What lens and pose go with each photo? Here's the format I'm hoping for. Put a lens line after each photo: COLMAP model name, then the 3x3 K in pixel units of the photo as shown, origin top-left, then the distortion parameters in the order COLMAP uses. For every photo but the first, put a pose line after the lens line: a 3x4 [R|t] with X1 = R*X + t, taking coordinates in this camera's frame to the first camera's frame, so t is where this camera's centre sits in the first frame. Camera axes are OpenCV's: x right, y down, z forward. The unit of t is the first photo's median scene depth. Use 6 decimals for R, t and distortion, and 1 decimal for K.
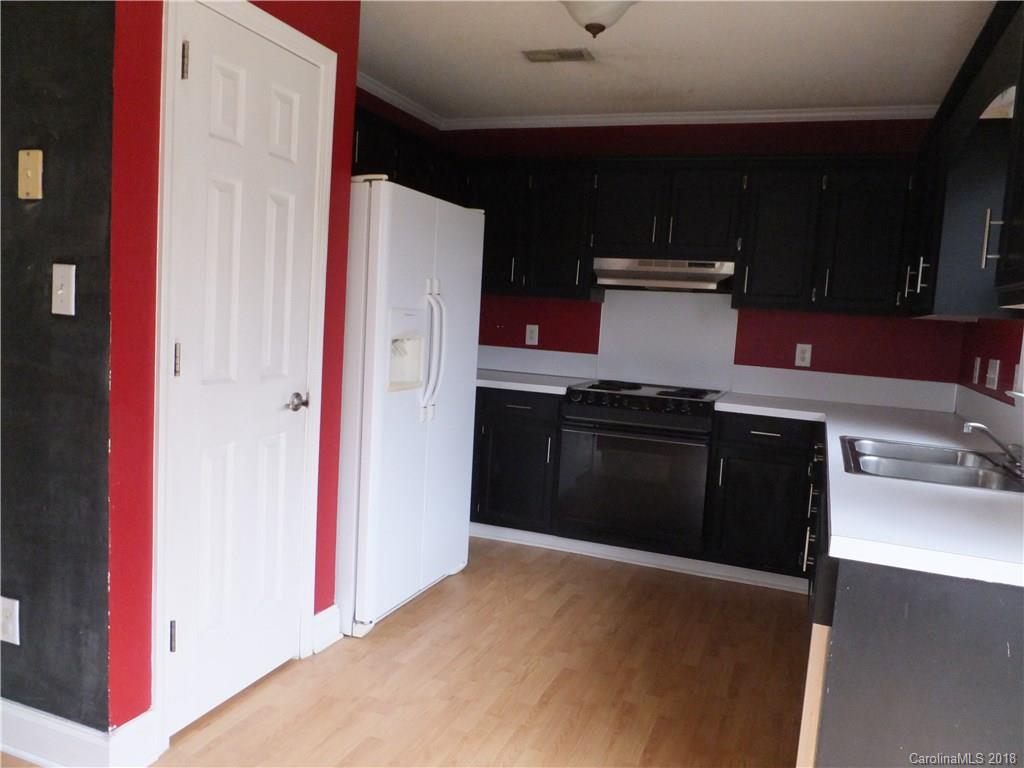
lens RADIAL K [[774.4, 0, 520.7], [0, 774.4, 386.7], [0, 0, 1]] dist [0.011363, -0.006777]
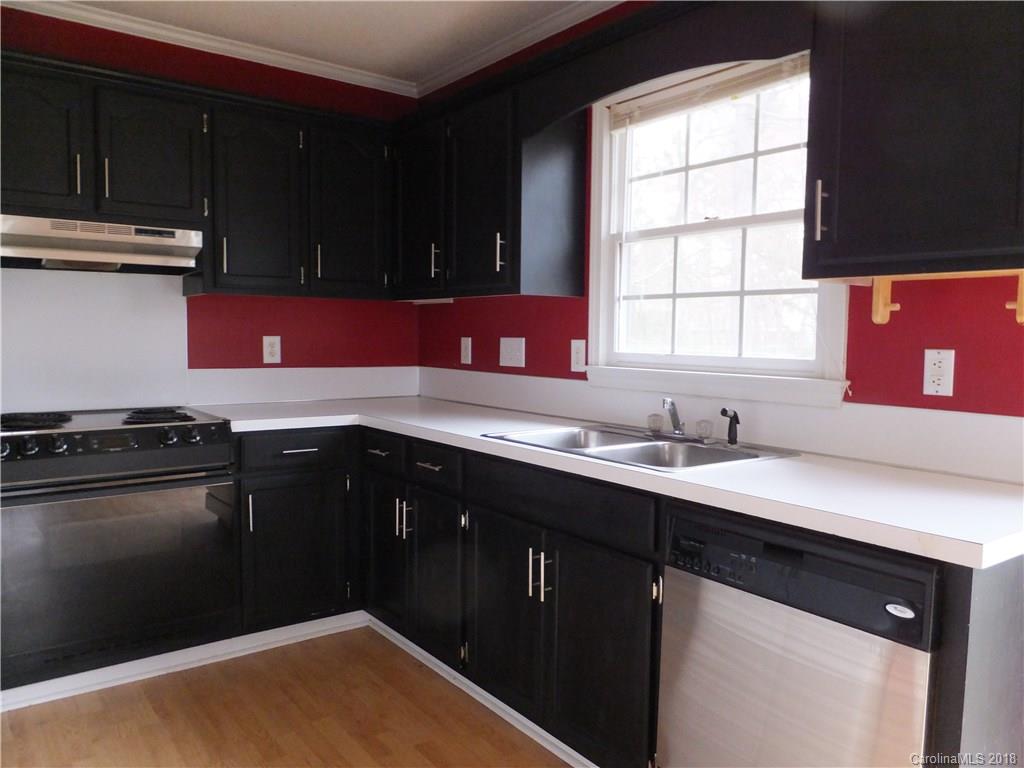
lens RADIAL K [[774.4, 0, 519.0], [0, 774.4, 388.0], [0, 0, 1]] dist [0.011363, -0.006777]
pose [[0.529081, -0.116026, 0.840602, -0.217593], [0.105238, 0.991932, 0.070676, -0.034144], [-0.842021, 0.051070, 0.537023, 0.373436]]
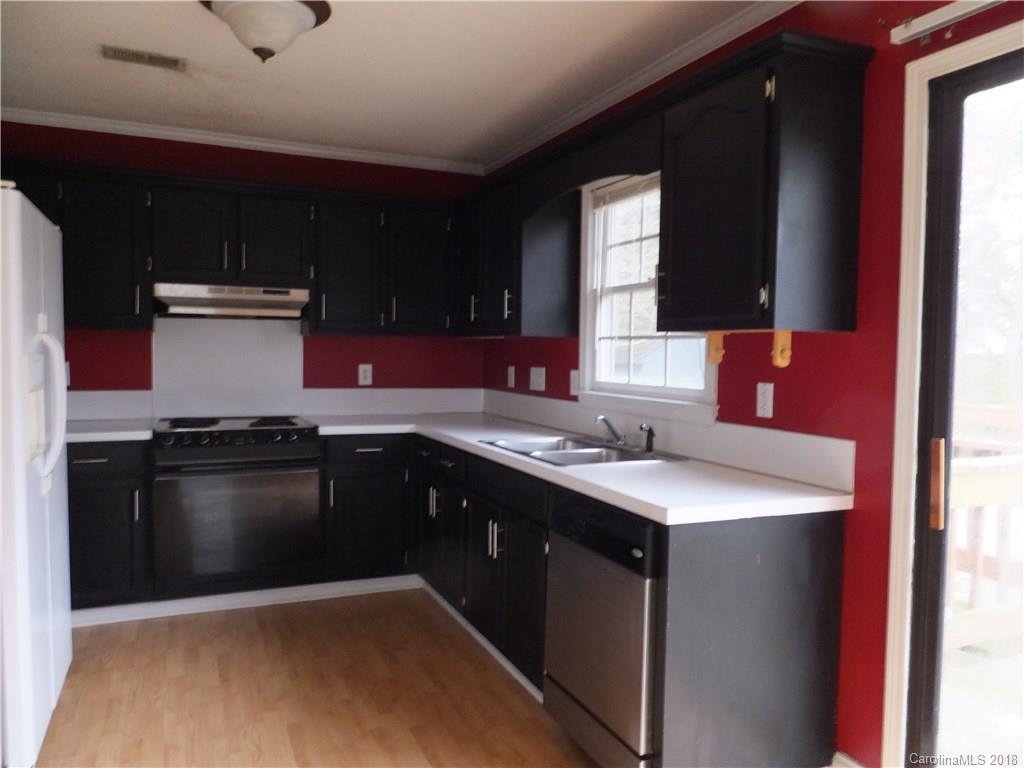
lens RADIAL K [[774.4, 0, 514.1], [0, 774.4, 388.0], [0, 0, 1]] dist [0.011363, -0.006777]
pose [[0.711254, -0.085541, 0.697711, -0.275436], [0.099369, 0.994836, 0.020671, -0.026419], [-0.695877, 0.054628, 0.716081, 0.084123]]
